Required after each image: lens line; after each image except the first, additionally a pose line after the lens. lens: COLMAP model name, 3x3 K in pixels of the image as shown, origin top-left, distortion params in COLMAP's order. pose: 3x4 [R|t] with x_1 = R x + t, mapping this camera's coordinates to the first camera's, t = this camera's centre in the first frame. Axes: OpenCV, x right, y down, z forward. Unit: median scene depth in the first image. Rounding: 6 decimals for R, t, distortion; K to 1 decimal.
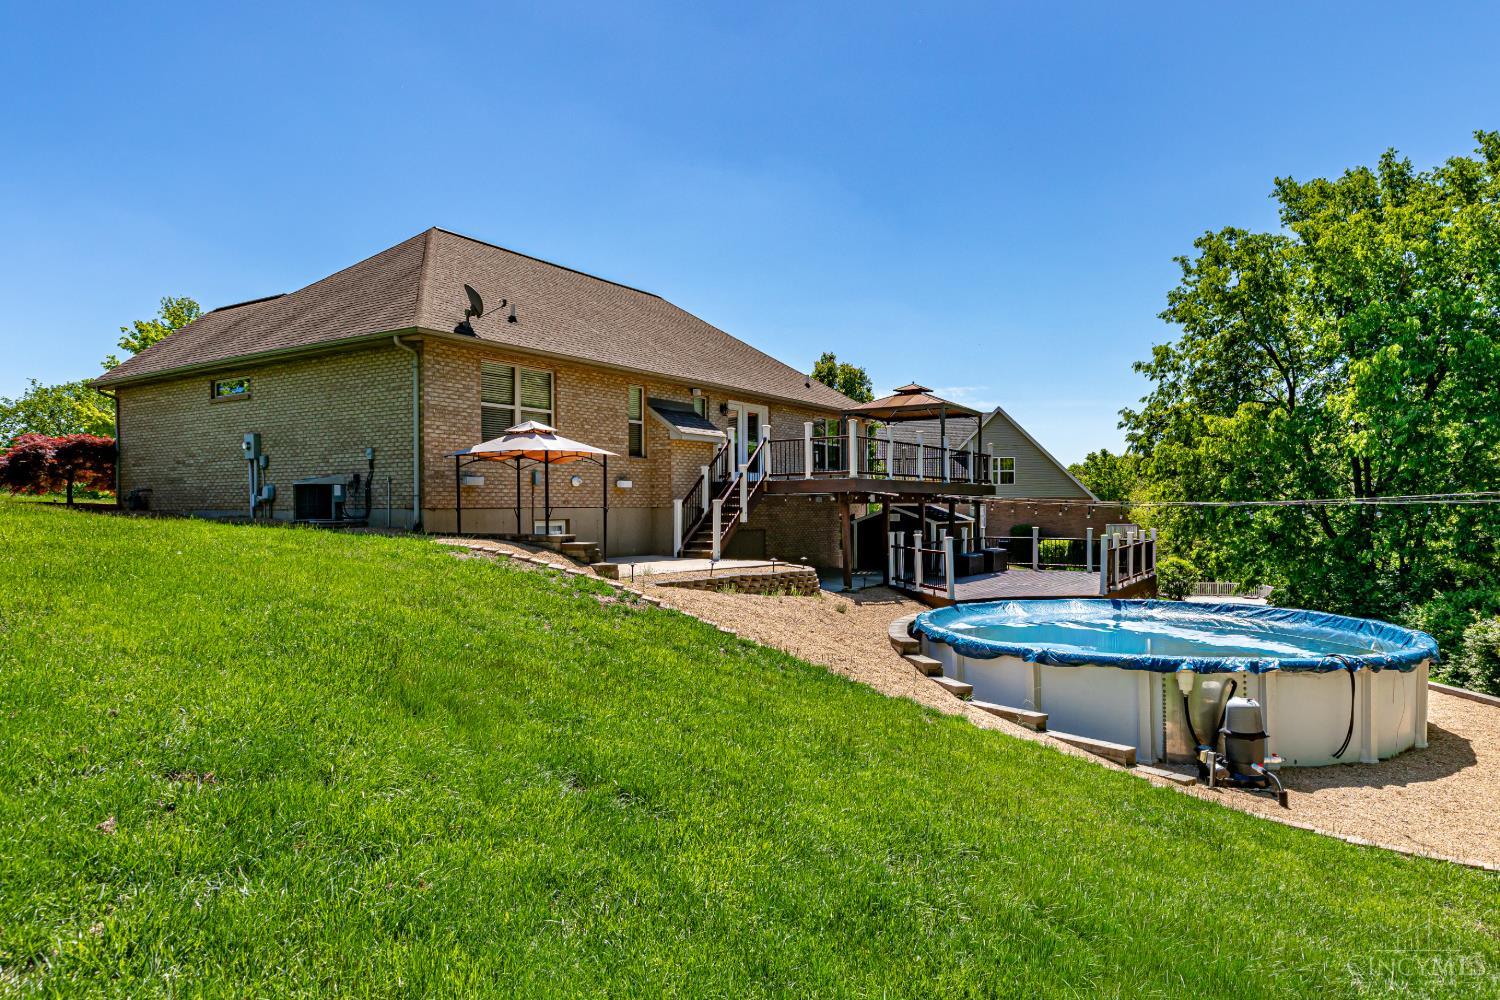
lens RADIAL K [[858.3, 0, 790.7], [0, 858.3, 509.2], [0, 0, 1]] dist [0.018925, 0.000814]
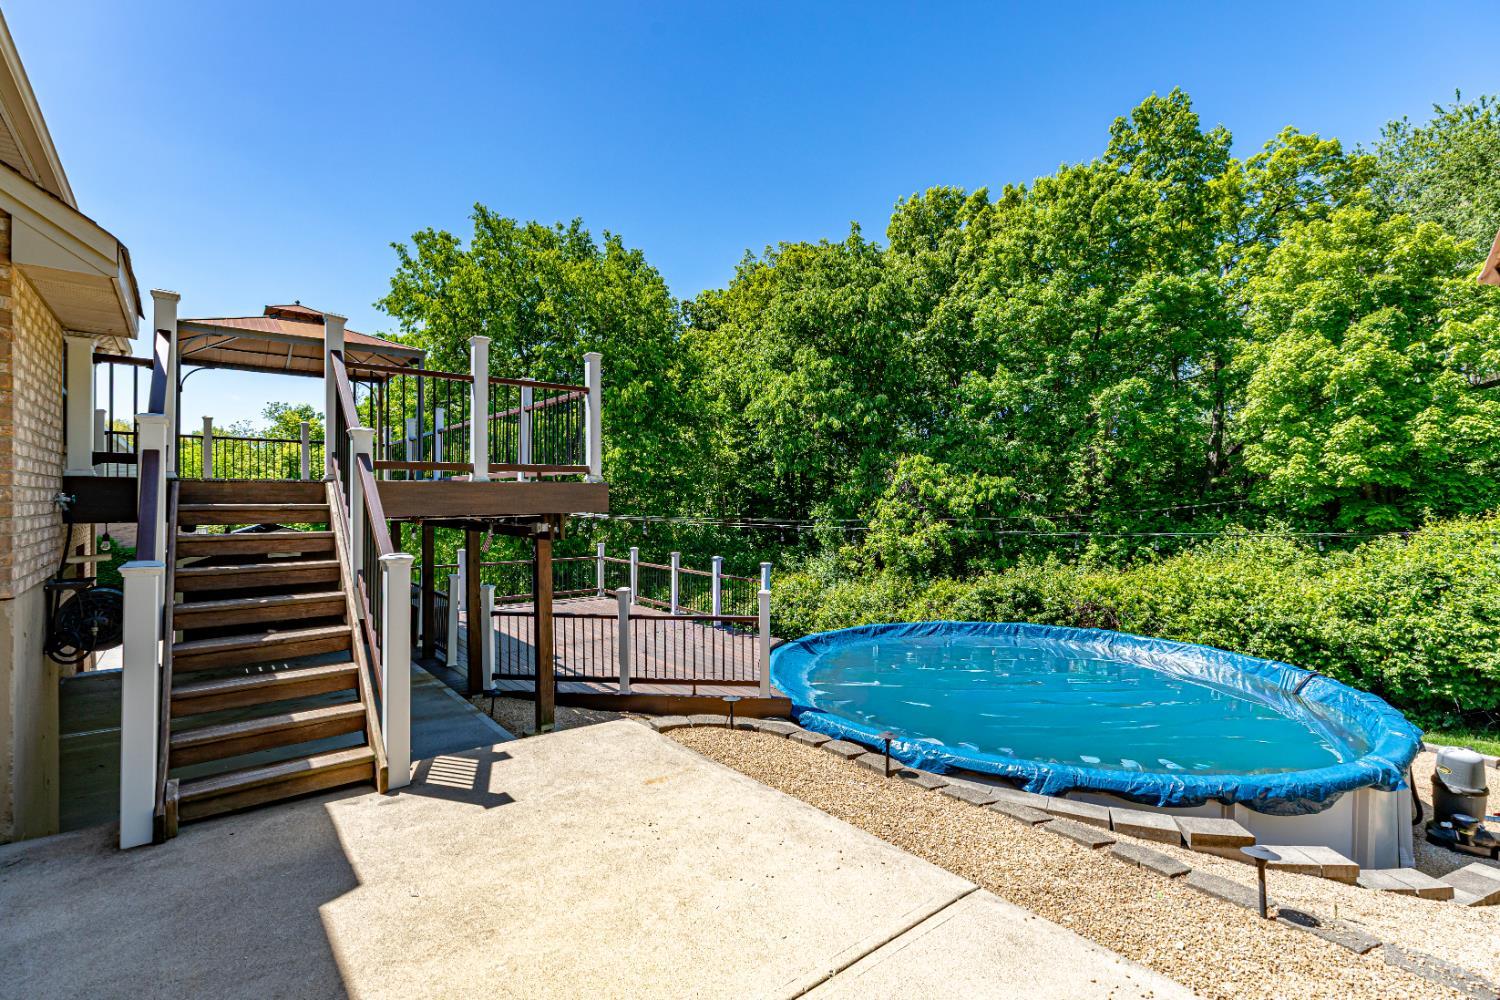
lens RADIAL K [[688.8, 0, 747.5], [0, 688.8, 494.2], [0, 0, 1]] dist [0.006627, 0.000570]
pose [[0.356853, 0.014312, 0.934051, -0.259708], [-0.001106, 0.999888, -0.014898, -0.025259], [-0.934160, 0.004283, 0.356829, 0.897364]]
